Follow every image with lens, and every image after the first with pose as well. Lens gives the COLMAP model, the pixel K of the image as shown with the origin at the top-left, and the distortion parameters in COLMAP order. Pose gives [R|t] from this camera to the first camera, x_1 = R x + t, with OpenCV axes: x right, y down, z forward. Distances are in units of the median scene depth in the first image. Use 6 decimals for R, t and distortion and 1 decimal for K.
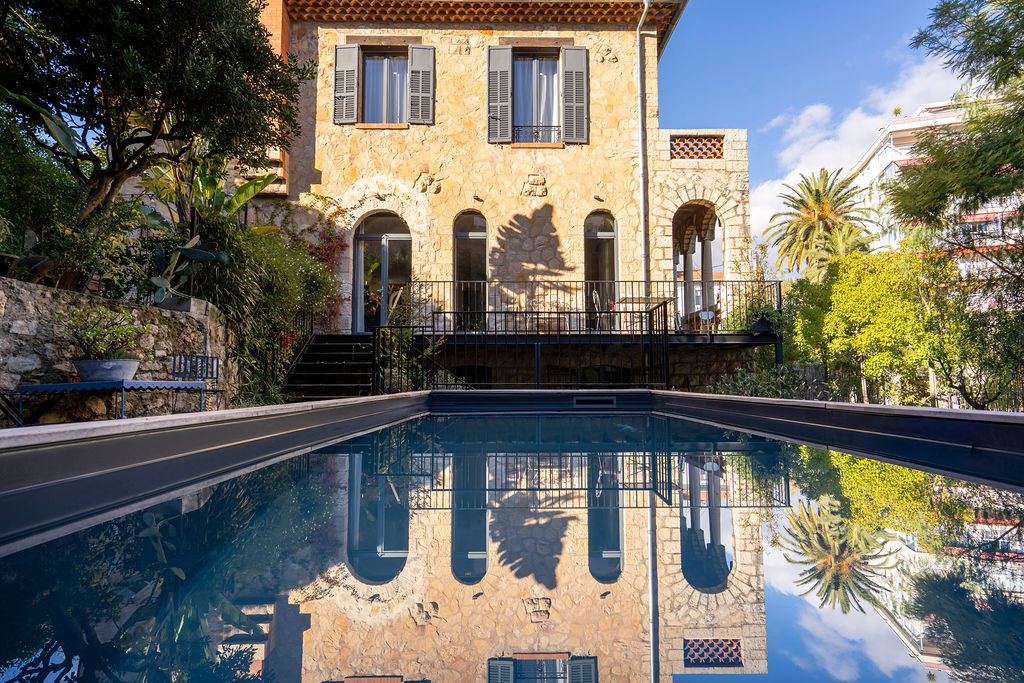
lens RADIAL K [[516.1, 0, 505.5], [0, 516.1, 339.2], [0, 0, 1]] dist [0.002325, 0.001240]
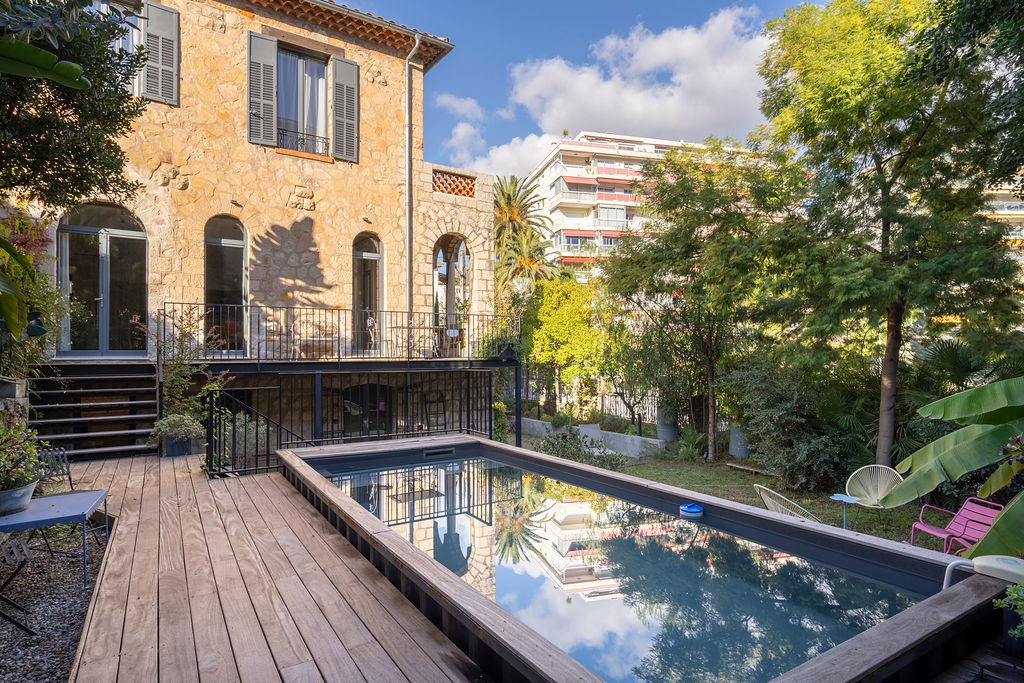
lens RADIAL K [[548.6, 0, 512.5], [0, 548.6, 349.6], [0, 0, 1]] dist [0.000186, 0.002505]
pose [[0.842216, 0.007911, 0.539082, -0.155870], [-0.037888, 0.998289, 0.044543, -0.076687], [-0.537807, -0.057939, 0.841075, -0.074065]]
